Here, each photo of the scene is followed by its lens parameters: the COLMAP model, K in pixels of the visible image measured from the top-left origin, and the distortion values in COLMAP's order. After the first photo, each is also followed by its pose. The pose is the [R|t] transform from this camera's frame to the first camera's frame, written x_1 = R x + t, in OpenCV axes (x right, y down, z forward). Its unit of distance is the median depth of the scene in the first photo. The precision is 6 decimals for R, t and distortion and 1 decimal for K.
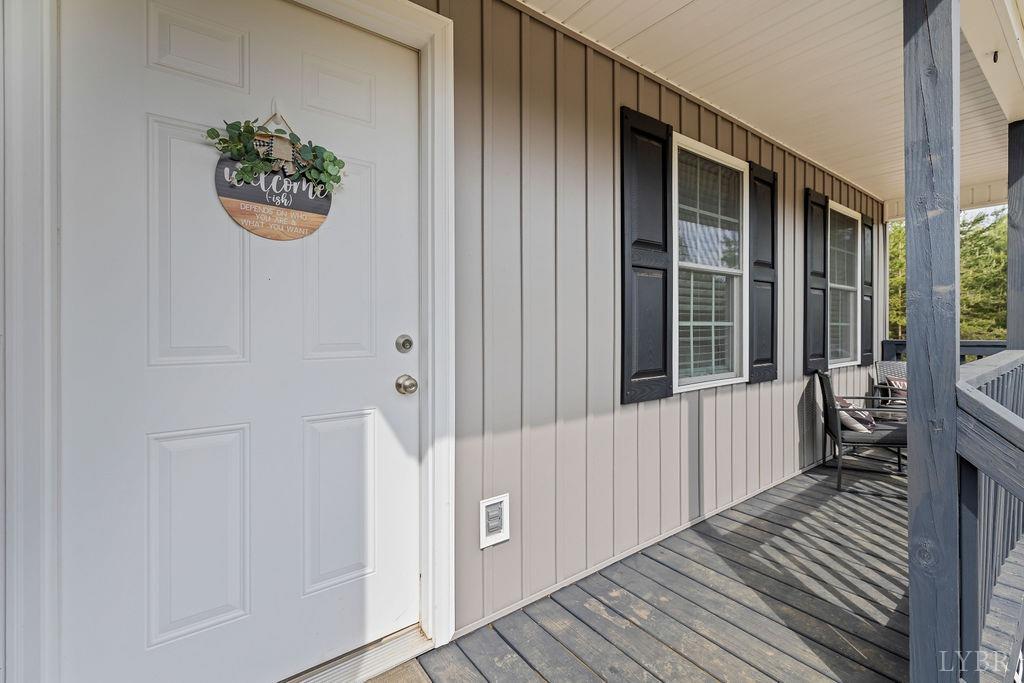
lens RADIAL K [[429.1, 0, 509.7], [0, 429.1, 333.6], [0, 0, 1]] dist [0.001066, 0.000208]
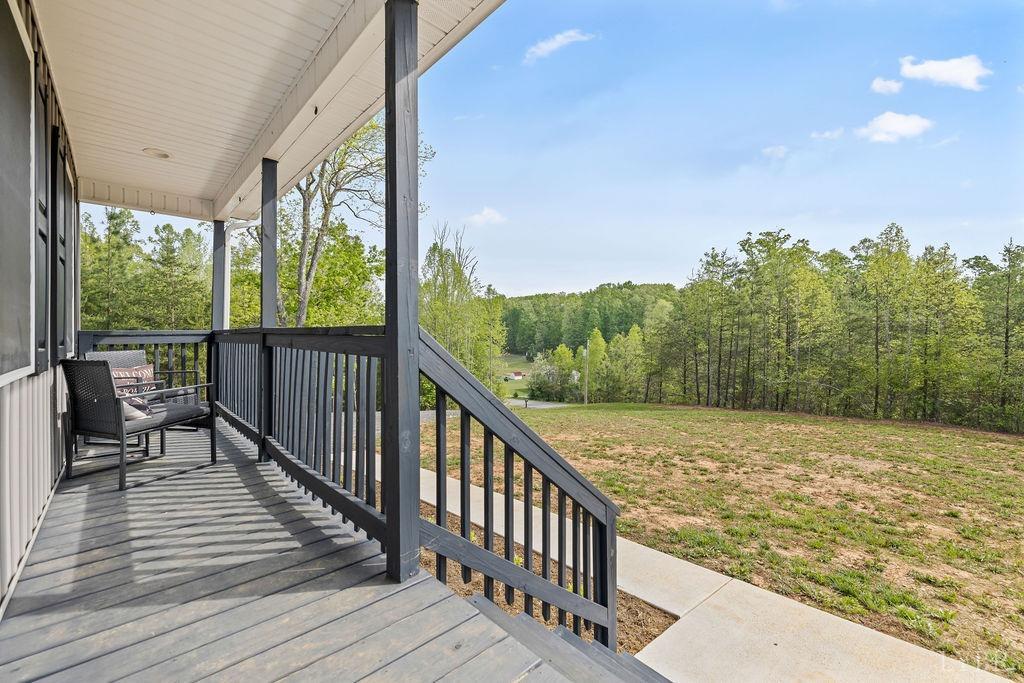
lens RADIAL K [[429.1, 0, 509.7], [0, 429.1, 333.6], [0, 0, 1]] dist [0.001066, 0.000208]
pose [[-0.111201, 0.010029, 0.993747, -0.289730], [0.009553, 0.999914, -0.009022, 0.083671], [-0.993752, 0.008490, -0.111288, 0.428711]]
